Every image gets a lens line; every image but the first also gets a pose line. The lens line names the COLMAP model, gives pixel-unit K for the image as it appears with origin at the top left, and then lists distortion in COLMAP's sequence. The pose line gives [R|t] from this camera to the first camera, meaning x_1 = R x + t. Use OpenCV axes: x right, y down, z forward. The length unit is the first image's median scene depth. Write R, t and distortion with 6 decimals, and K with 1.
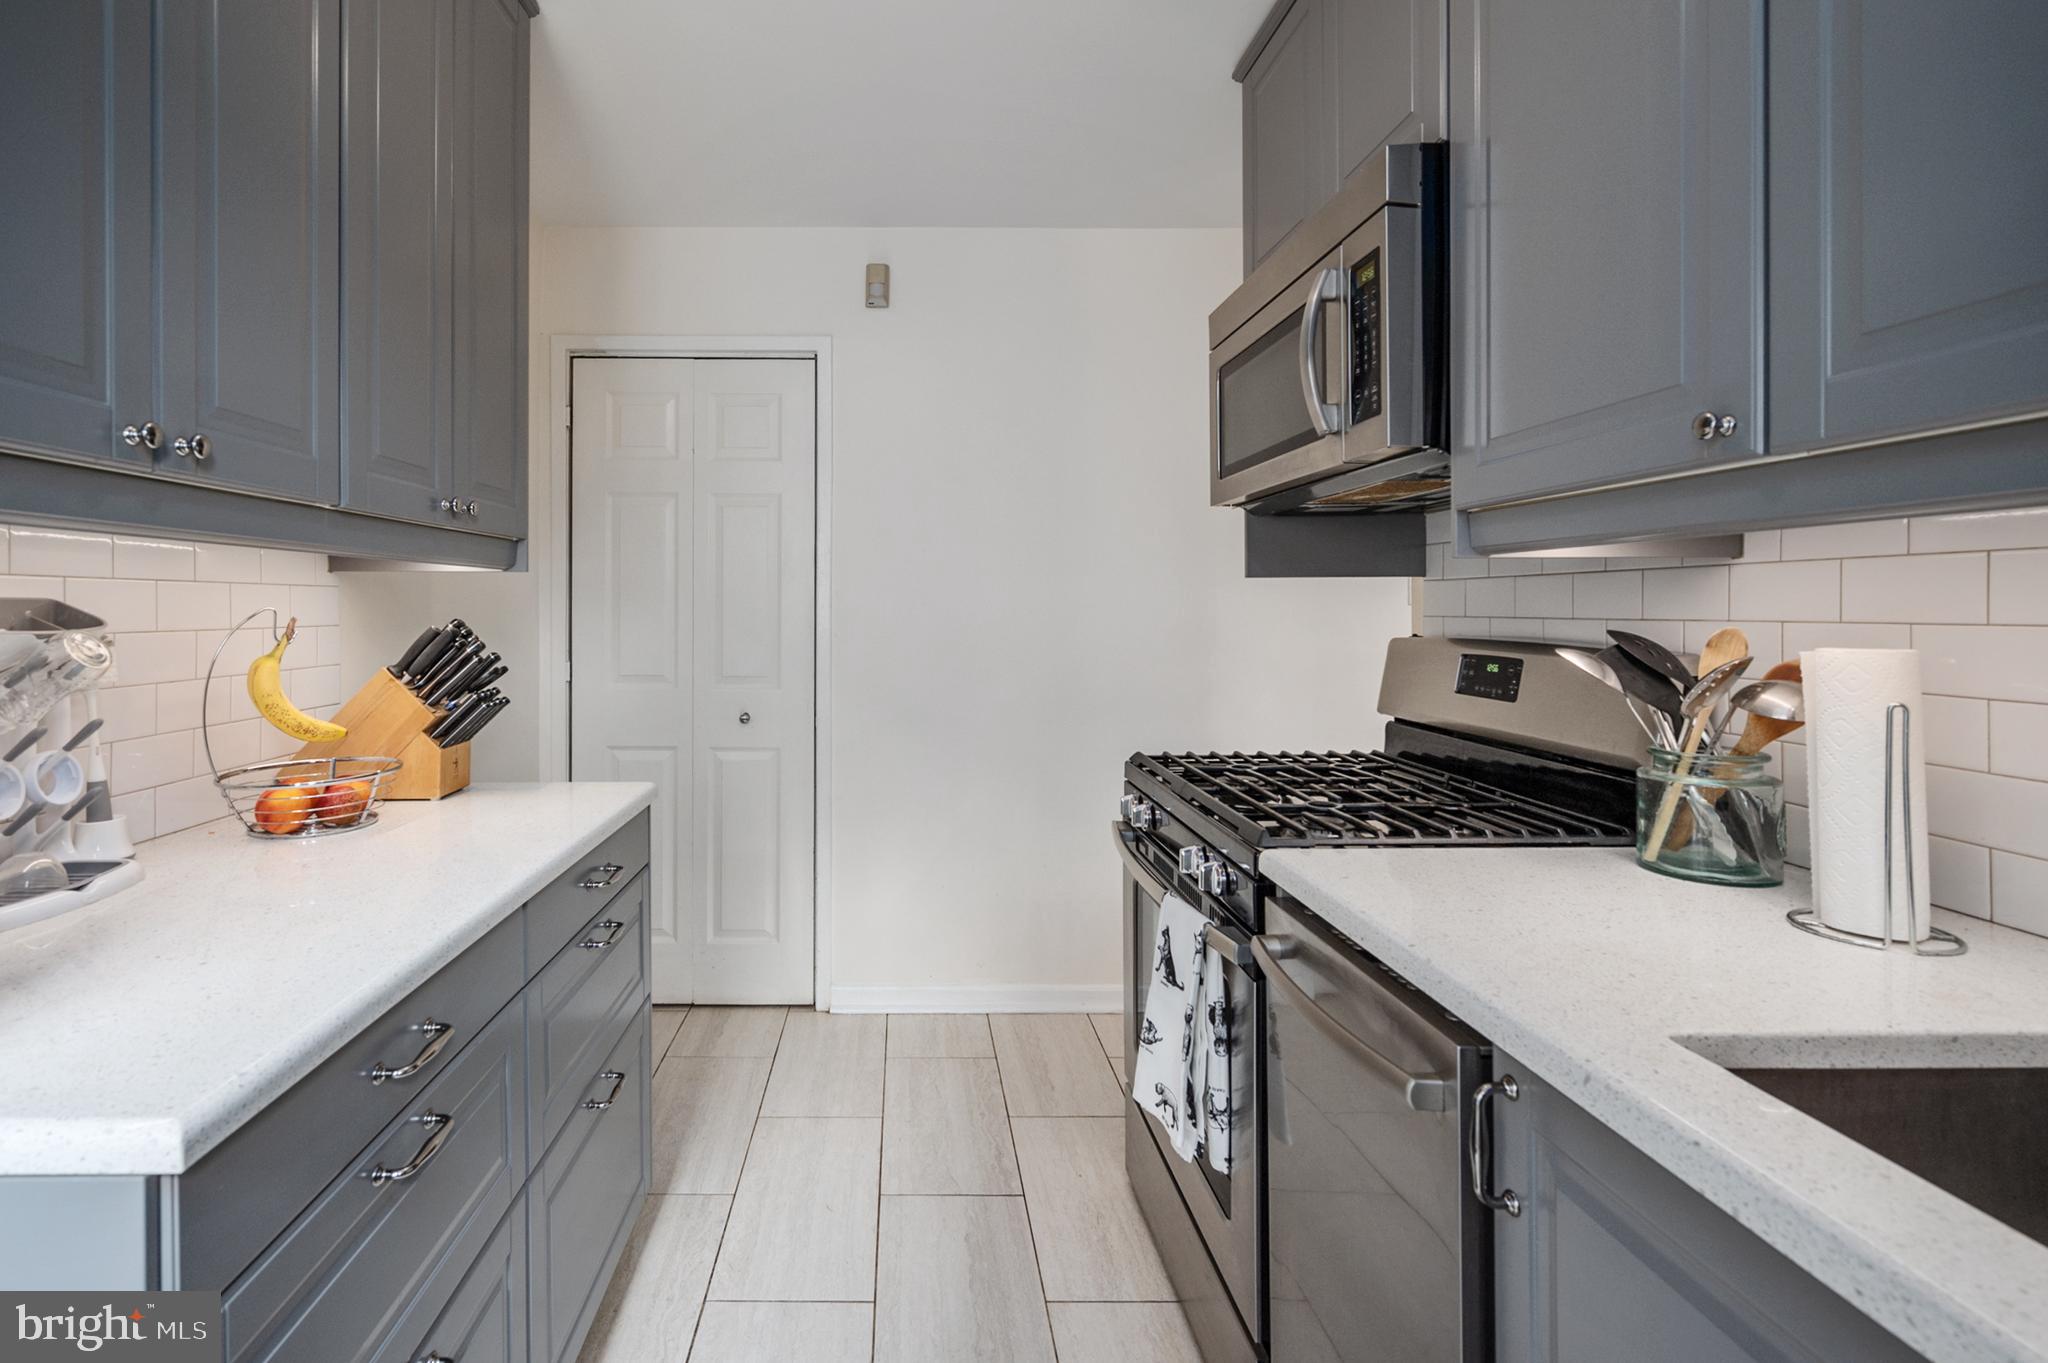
lens RADIAL K [[941.4, 0, 902.0], [0, 941.4, 621.2], [0, 0, 1]] dist [-0.000878, 0.000543]
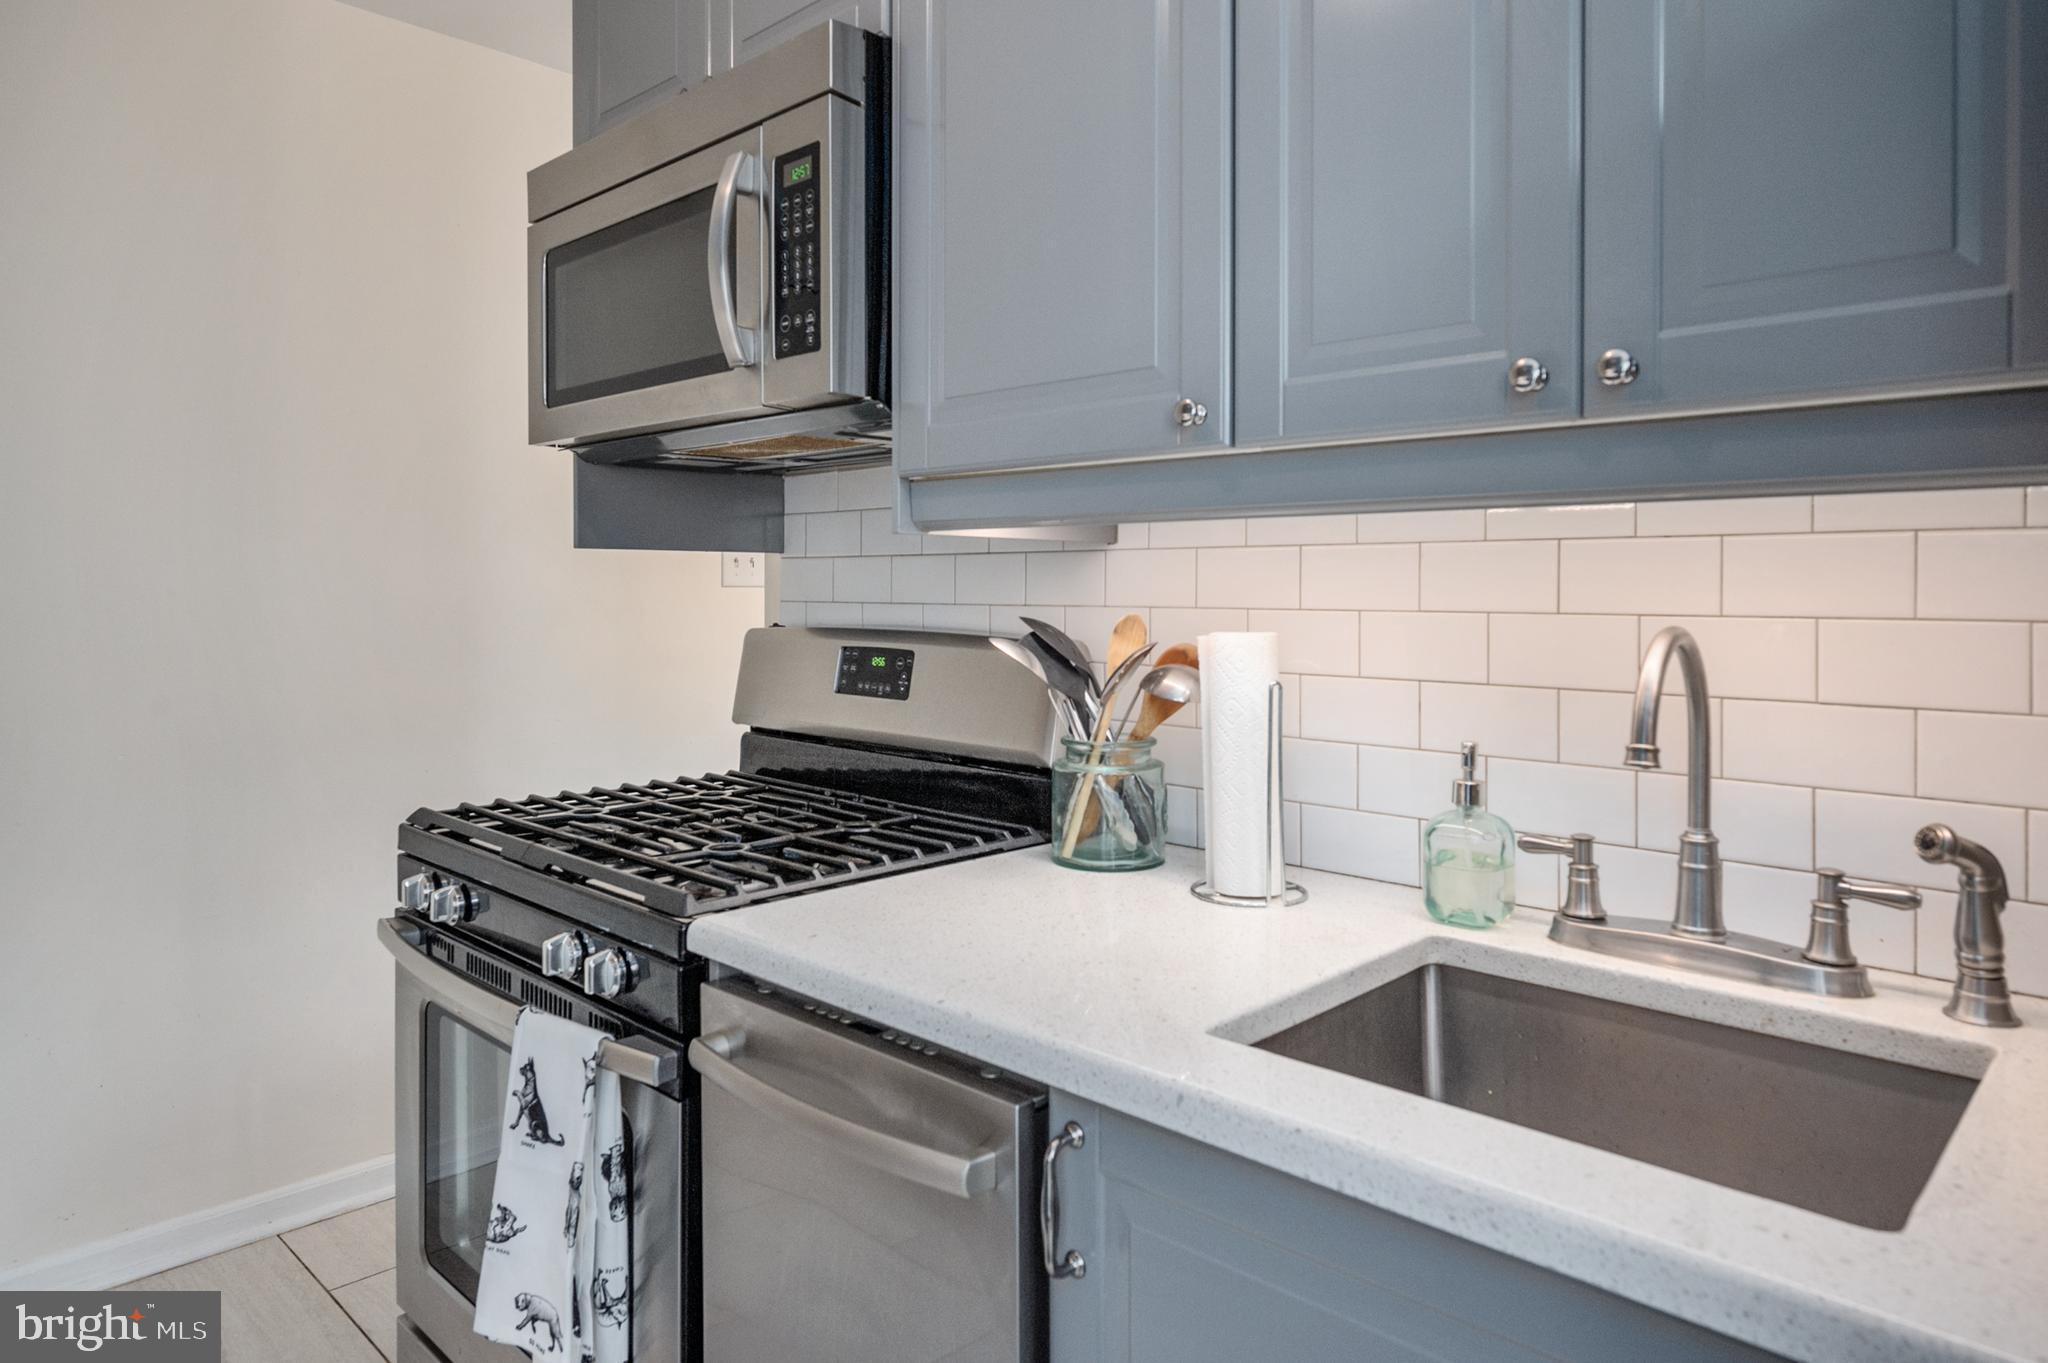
lens RADIAL K [[1271.7, 0, 1019.3], [0, 1271.7, 606.0], [0, 0, 1]] dist [0.001489, -0.000244]
pose [[0.695750, -0.003870, 0.718274, -0.139490], [0.004057, 0.999991, 0.001458, -0.002902], [-0.718273, 0.001900, 0.695759, 0.112775]]
